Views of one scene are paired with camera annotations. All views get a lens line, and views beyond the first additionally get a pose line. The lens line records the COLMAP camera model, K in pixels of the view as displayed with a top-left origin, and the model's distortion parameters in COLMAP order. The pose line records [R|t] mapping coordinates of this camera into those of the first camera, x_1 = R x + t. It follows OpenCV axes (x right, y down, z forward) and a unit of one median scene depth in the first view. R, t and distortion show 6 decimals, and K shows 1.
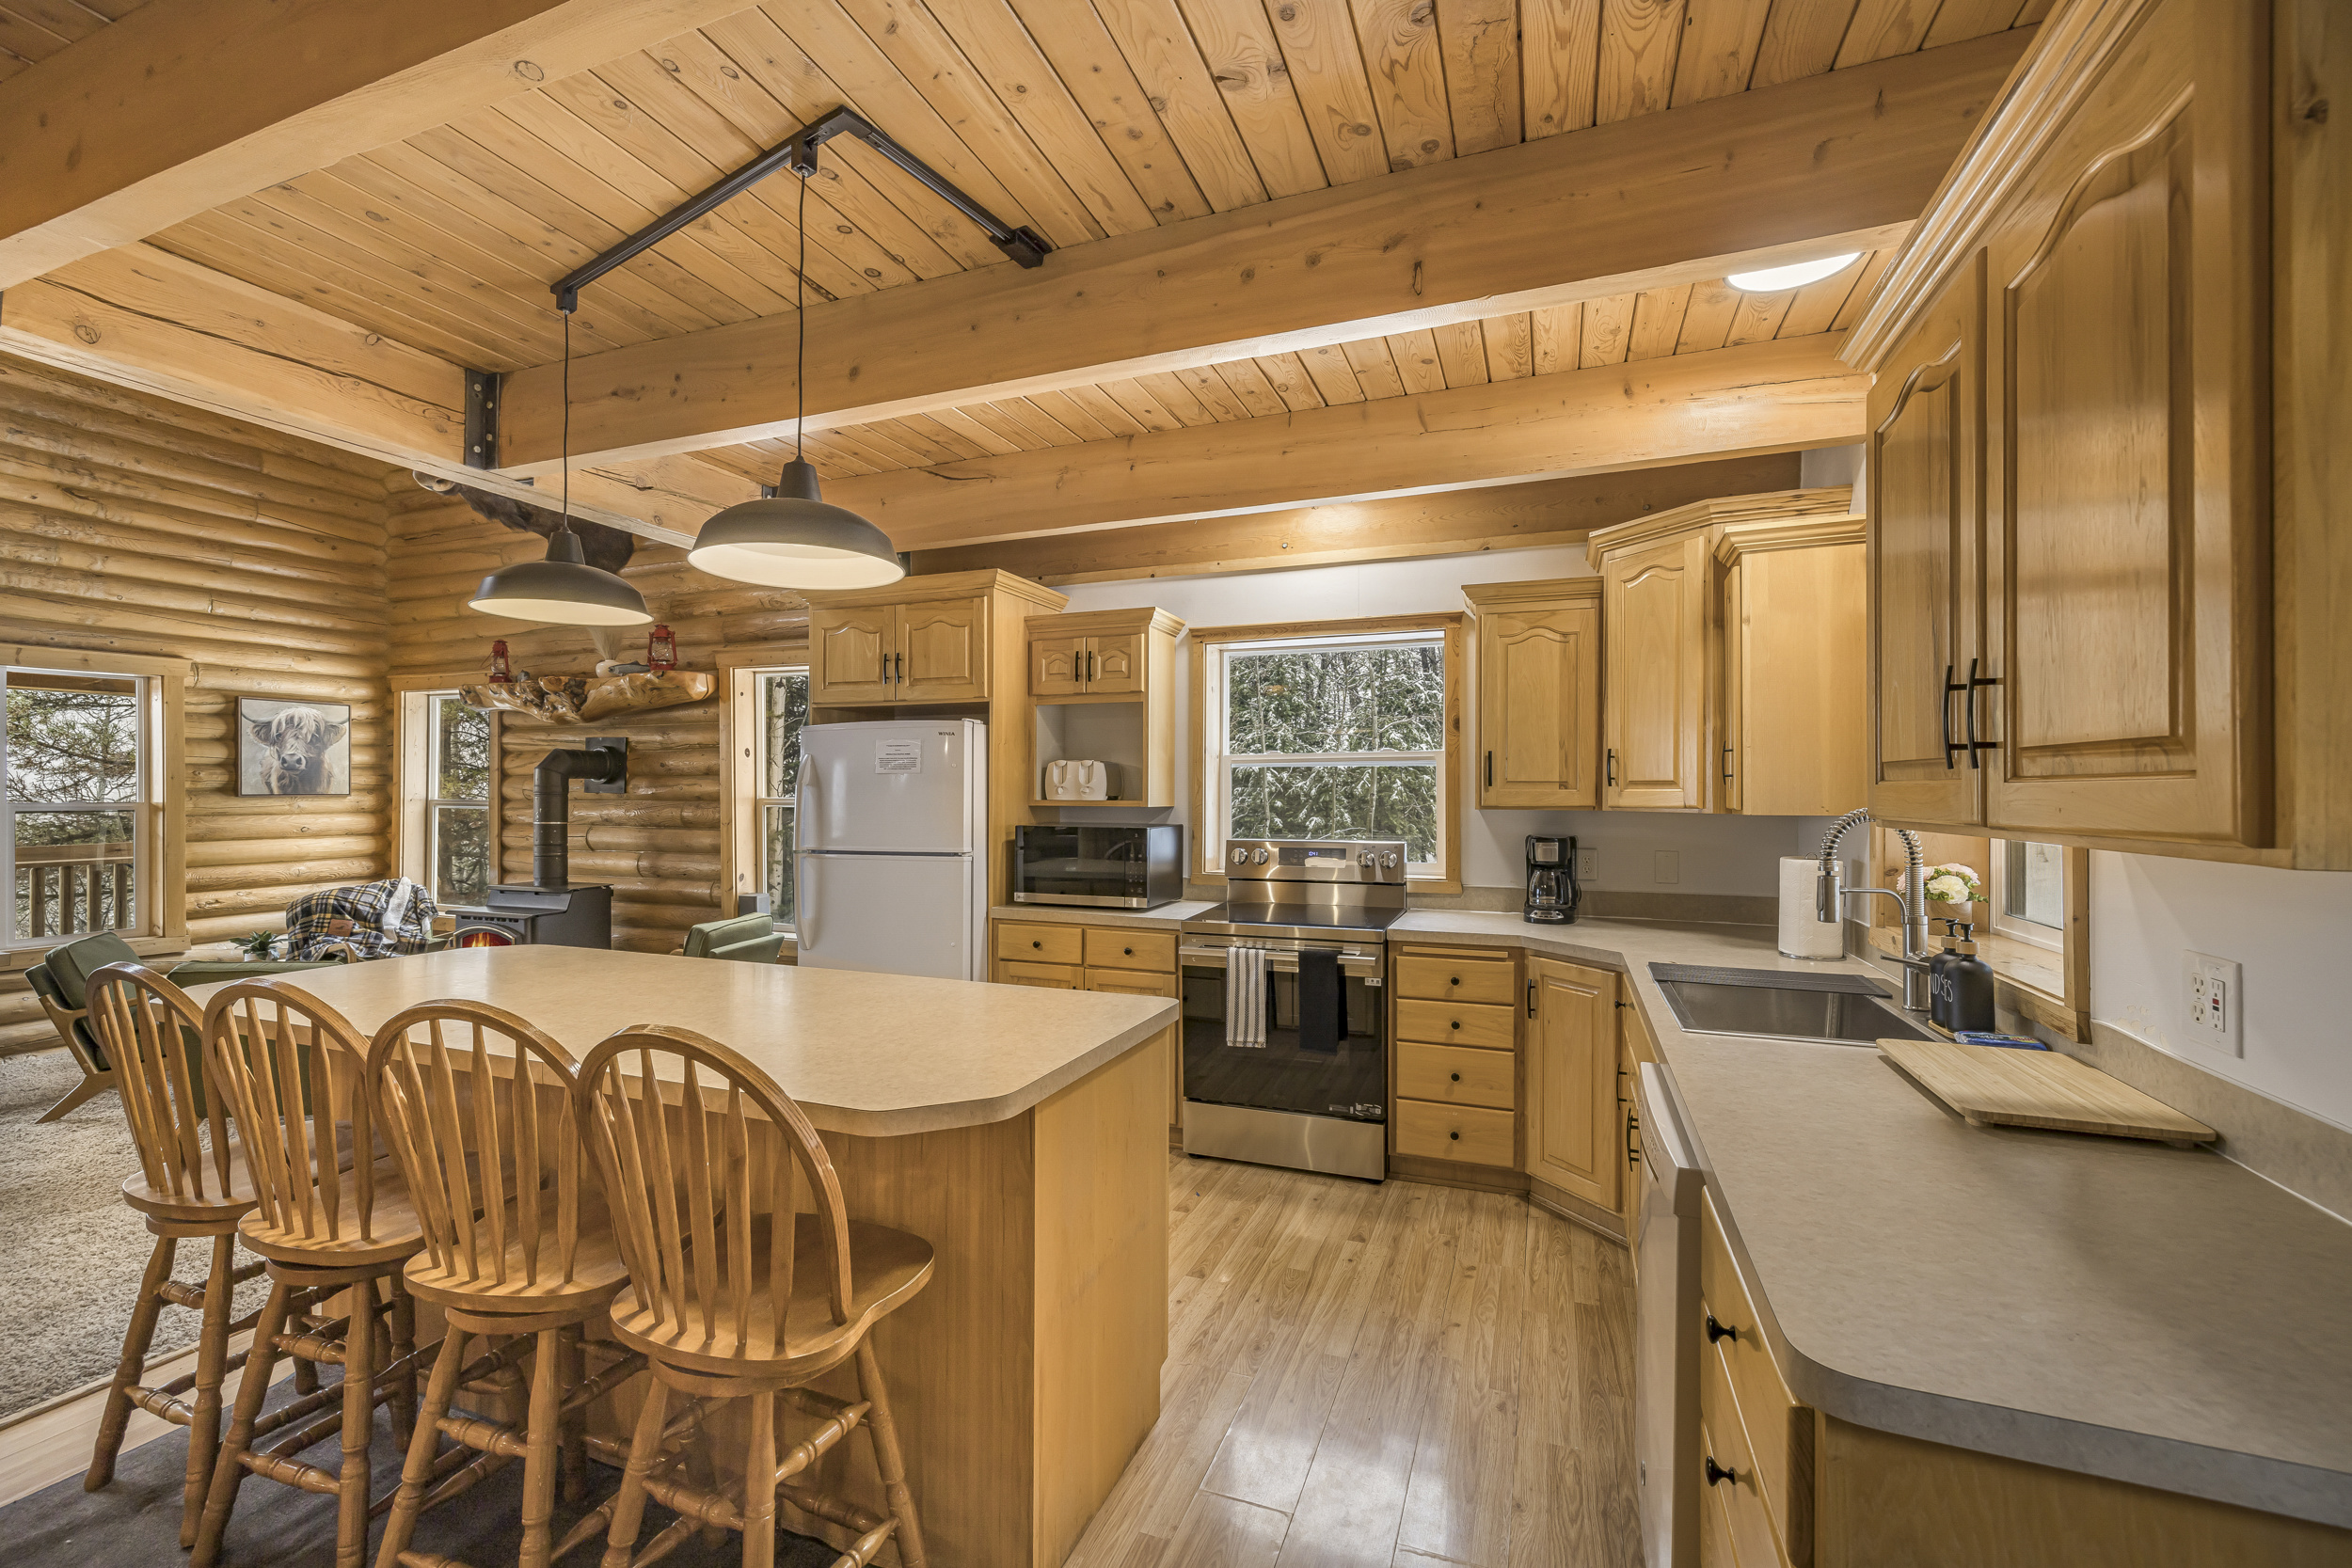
lens RADIAL K [[997.8, 0, 1170.4], [0, 997.8, 788.0], [0, 0, 1]] dist [0.002341, 0.000405]
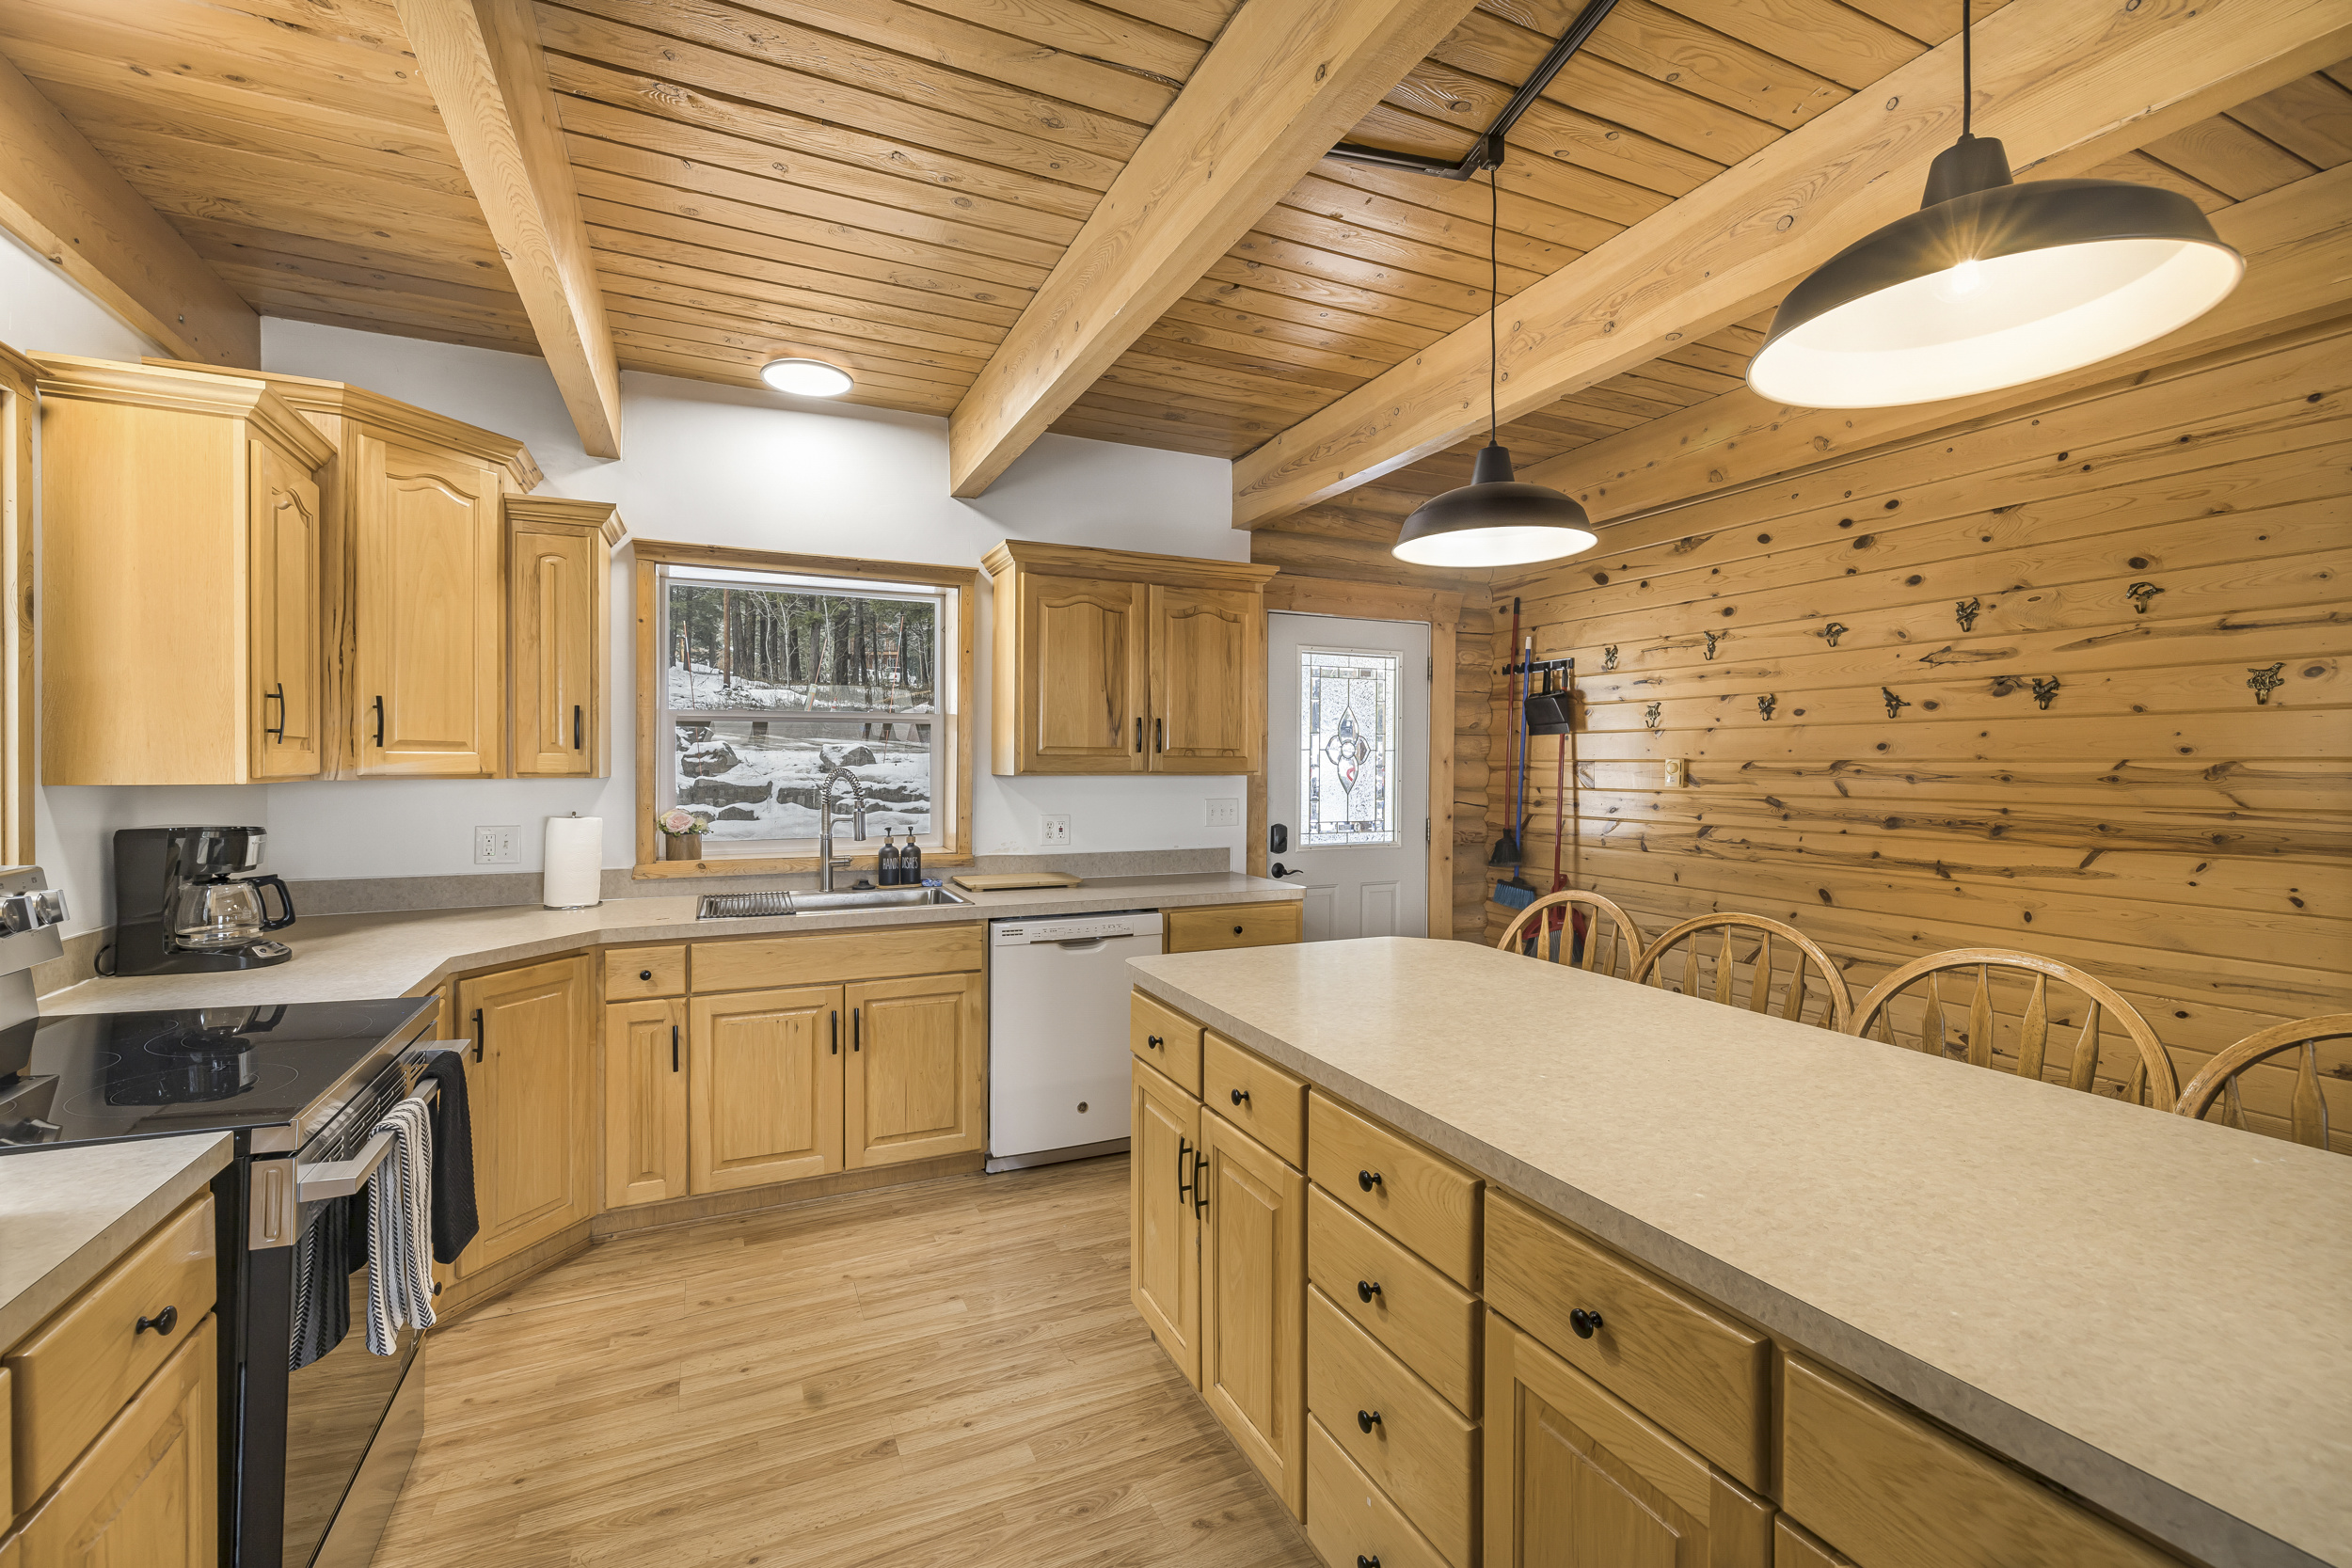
lens RADIAL K [[997.8, 0, 1171.8], [0, 997.8, 774.5], [0, 0, 1]] dist [0.002341, 0.000405]
pose [[-0.723606, -0.011682, 0.690114, -0.552134], [-0.008968, 0.999931, 0.007523, 0.018044], [-0.690155, -0.000746, -0.723661, 1.295790]]
